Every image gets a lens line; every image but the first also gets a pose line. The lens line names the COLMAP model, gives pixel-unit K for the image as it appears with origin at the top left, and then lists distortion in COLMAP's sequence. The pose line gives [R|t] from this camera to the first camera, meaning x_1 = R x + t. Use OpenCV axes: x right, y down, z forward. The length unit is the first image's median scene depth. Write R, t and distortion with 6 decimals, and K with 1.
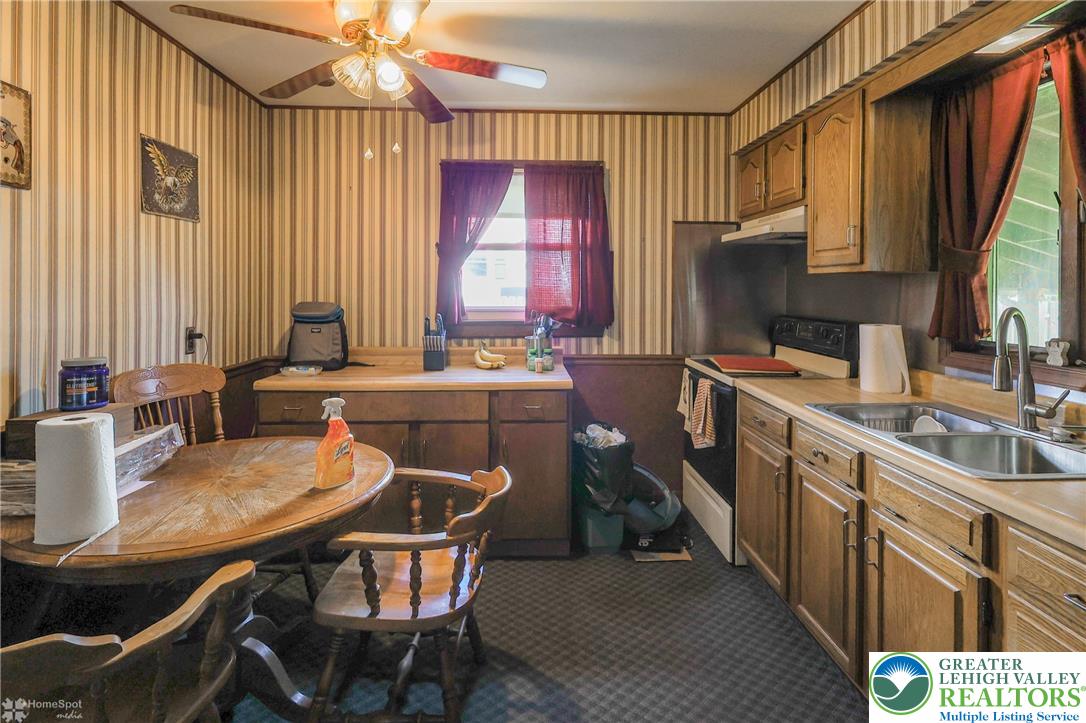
lens RADIAL K [[558.9, 0, 540.9], [0, 558.9, 287.0], [0, 0, 1]] dist [0.001260, -0.001789]
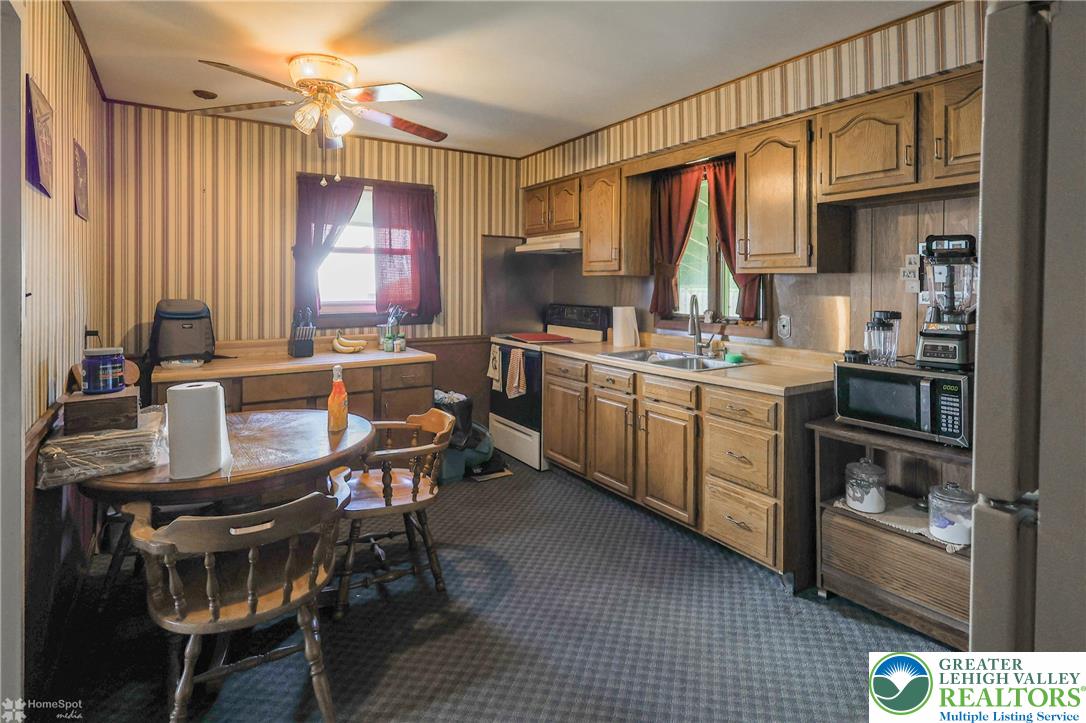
lens RADIAL K [[569.2, 0, 541.2], [0, 569.2, 284.6], [0, 0, 1]] dist [-0.001029, -0.000522]
pose [[0.859137, -0.002255, 0.511740, -0.409803], [0.001124, 0.999996, 0.002520, -0.002940], [-0.511744, -0.001590, 0.859136, -0.289876]]
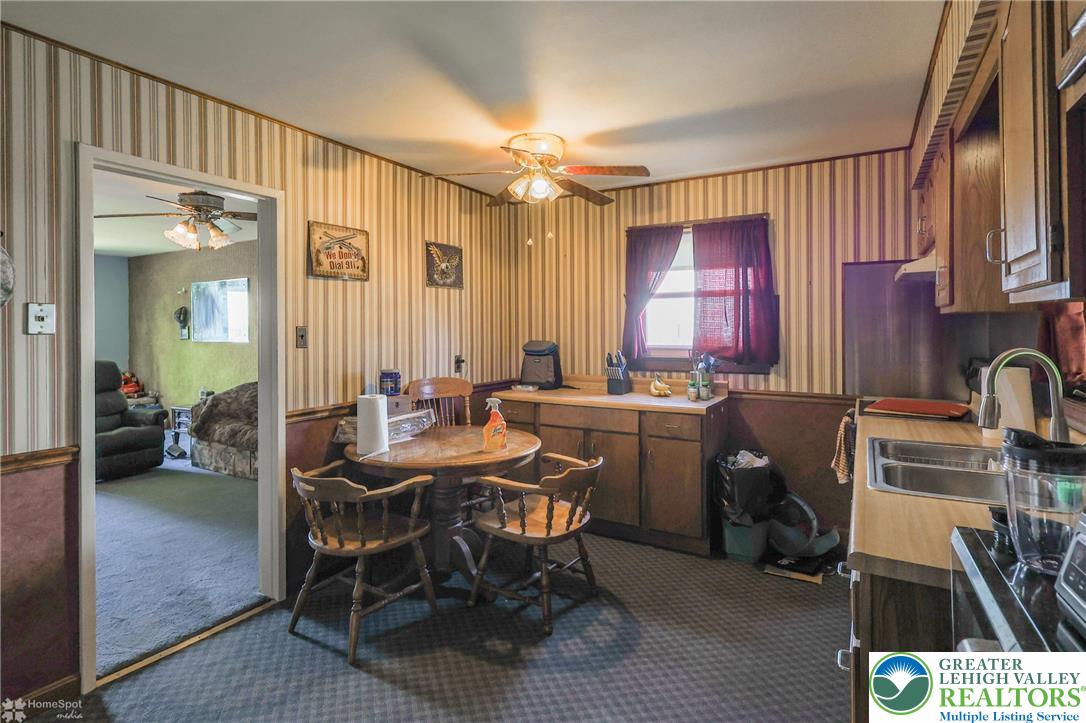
lens RADIAL K [[558.8, 0, 534.8], [0, 558.8, 323.0], [0, 0, 1]] dist [0.000846, 0.000280]
pose [[0.835392, -0.010971, -0.549546, 0.396903], [0.006288, 0.999926, -0.010404, -0.002537], [0.549619, 0.005236, 0.835399, -0.191970]]
